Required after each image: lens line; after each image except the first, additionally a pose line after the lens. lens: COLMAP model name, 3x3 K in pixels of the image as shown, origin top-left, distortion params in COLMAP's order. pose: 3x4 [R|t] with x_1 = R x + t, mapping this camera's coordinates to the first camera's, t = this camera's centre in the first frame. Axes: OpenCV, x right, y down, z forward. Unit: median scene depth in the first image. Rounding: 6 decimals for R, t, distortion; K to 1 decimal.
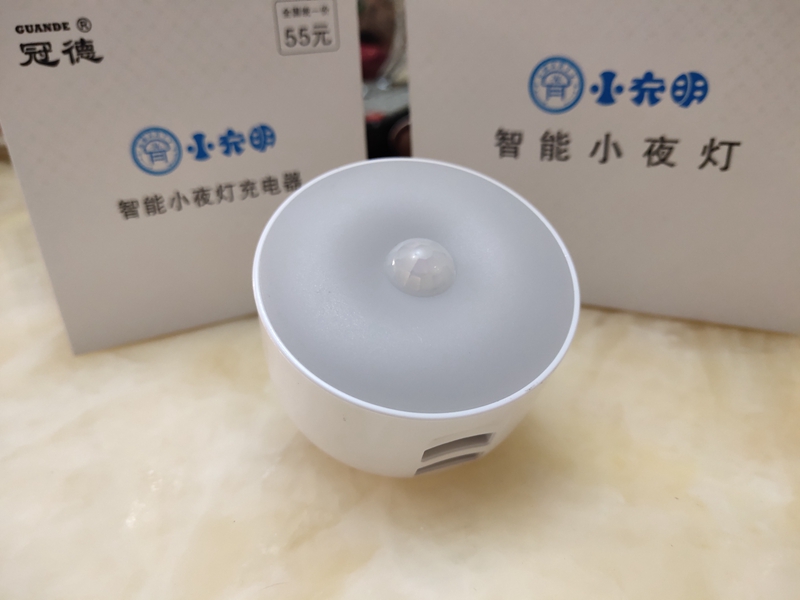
lens RADIAL K [[689.5, 0, 400.5], [0, 689.5, 305.6], [0, 0, 1]] dist [-0.007098, -0.020491]
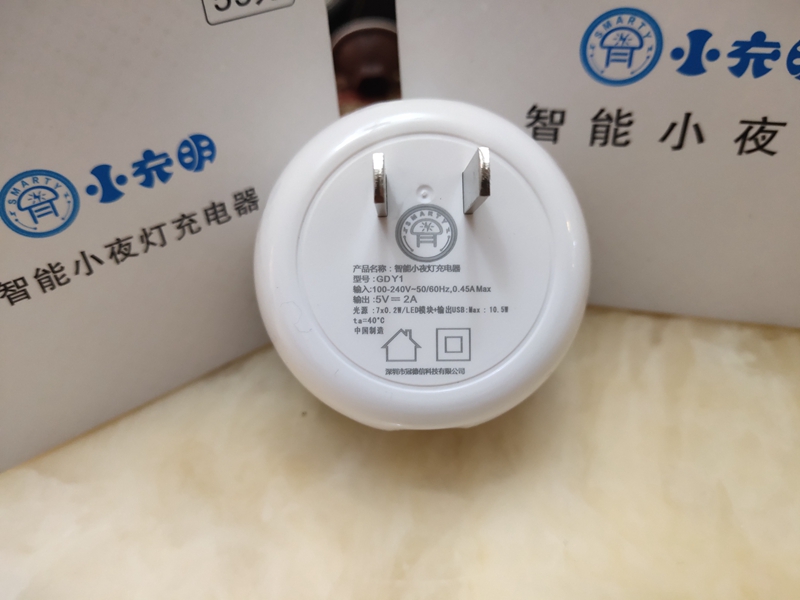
lens RADIAL K [[689.5, 0, 400.8], [0, 689.5, 305.2], [0, 0, 1]] dist [-0.007098, -0.020491]
pose [[0.983995, -0.121886, 0.129989, -0.113735], [0.085127, 0.962388, 0.257997, -0.263662], [-0.156546, -0.242802, 0.957361, 0.301548]]
